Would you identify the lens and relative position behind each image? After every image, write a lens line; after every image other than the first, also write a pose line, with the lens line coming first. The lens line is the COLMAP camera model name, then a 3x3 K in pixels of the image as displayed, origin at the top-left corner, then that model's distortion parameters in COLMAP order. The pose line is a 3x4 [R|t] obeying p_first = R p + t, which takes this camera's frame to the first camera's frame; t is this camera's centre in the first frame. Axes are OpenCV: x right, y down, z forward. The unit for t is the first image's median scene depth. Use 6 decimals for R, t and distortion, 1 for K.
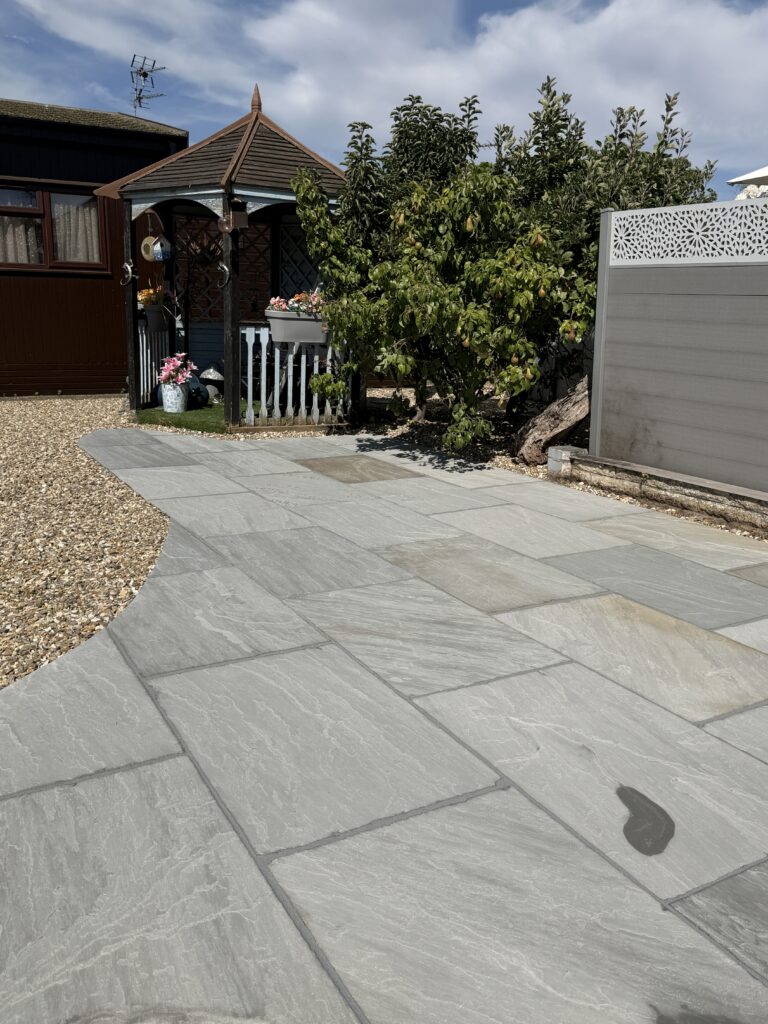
lens RADIAL K [[854.7, 0, 383.3], [0, 854.7, 504.7], [0, 0, 1]] dist [0.166627, -0.363172]
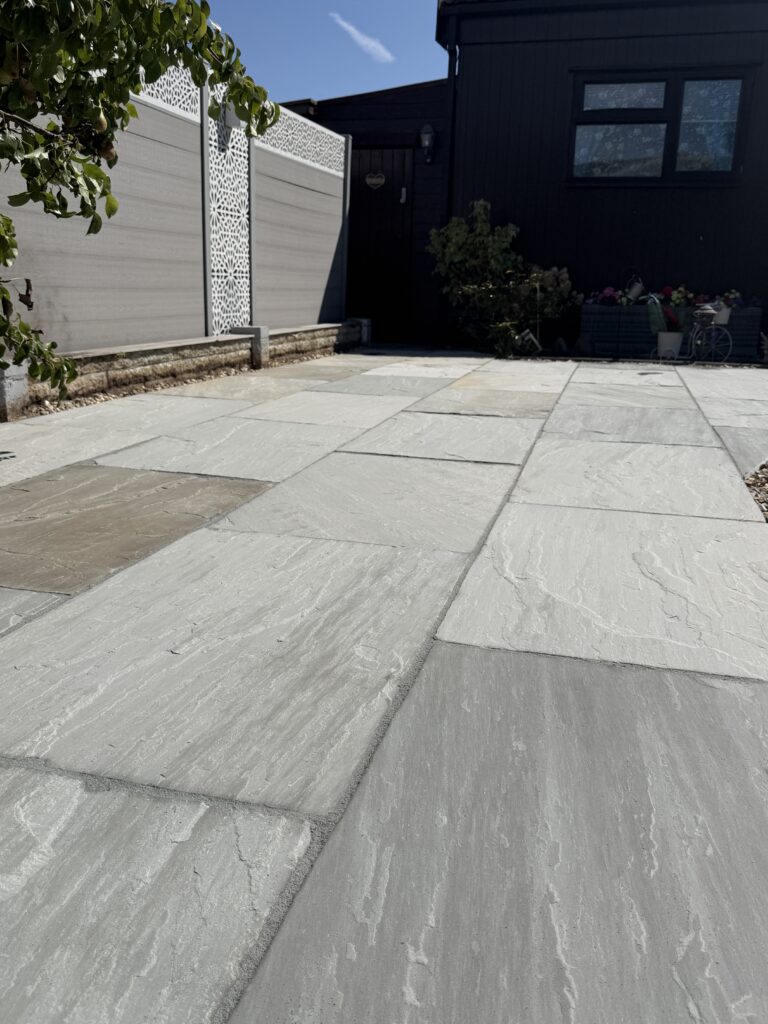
lens RADIAL K [[854.7, 0, 383.3], [0, 854.7, 504.7], [0, 0, 1]] dist [0.166627, -0.363172]
pose [[-0.716224, -0.217105, 0.663241, -0.294596], [0.111793, 0.902413, 0.416118, -0.150009], [-0.688859, 0.372179, -0.622059, 0.971962]]
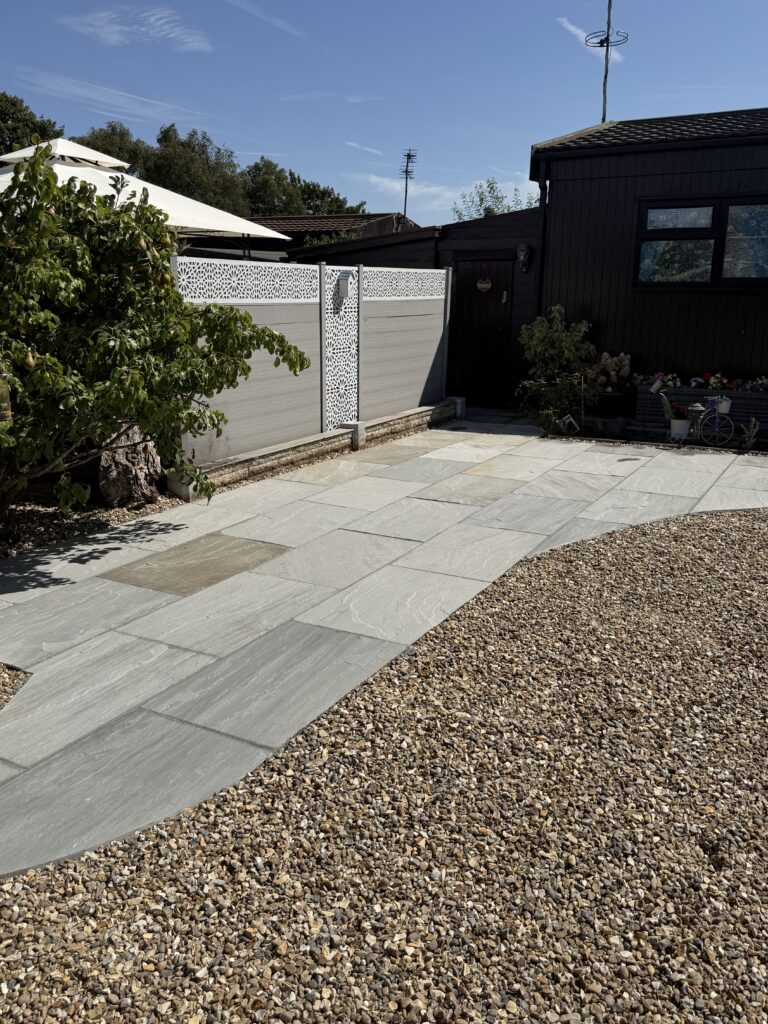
lens RADIAL K [[841.7, 0, 376.2], [0, 841.7, 511.9], [0, 0, 1]] dist [0.177105, -0.349407]
pose [[-0.523087, -0.243977, 0.816612, -0.647361], [0.172833, 0.907877, 0.381953, -0.309044], [-0.834571, 0.340932, -0.432732, 1.026542]]
